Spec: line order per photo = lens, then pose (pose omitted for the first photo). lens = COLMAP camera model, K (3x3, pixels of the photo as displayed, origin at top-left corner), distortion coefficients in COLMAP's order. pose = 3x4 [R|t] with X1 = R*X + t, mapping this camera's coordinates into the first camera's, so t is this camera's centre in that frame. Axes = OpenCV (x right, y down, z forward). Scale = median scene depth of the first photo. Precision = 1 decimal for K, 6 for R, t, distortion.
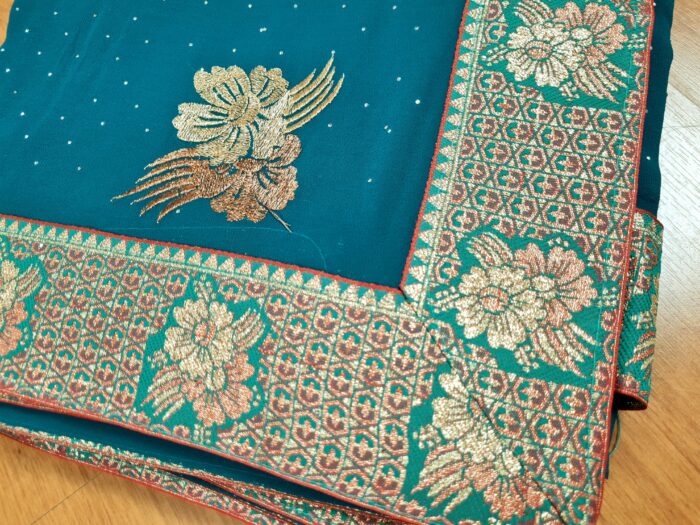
lens RADIAL K [[615.7, 0, 350.0], [0, 615.7, 262.5], [0, 0, 1]] dist [-0.026743, -0.004895]
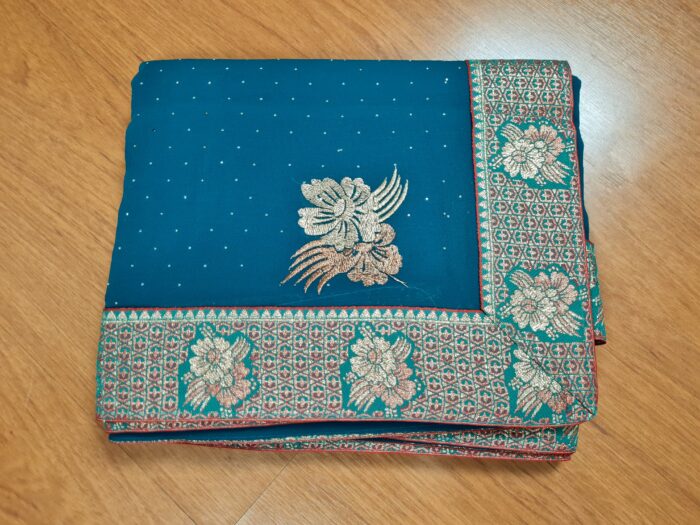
lens RADIAL K [[615.7, 0, 350.0], [0, 615.7, 262.5], [0, 0, 1]] dist [-0.026743, -0.004895]
pose [[0.943075, -0.191366, 0.272007, -0.735913], [0.158726, 0.977698, 0.137522, -0.396077], [-0.292258, -0.086519, 0.952418, -0.599642]]
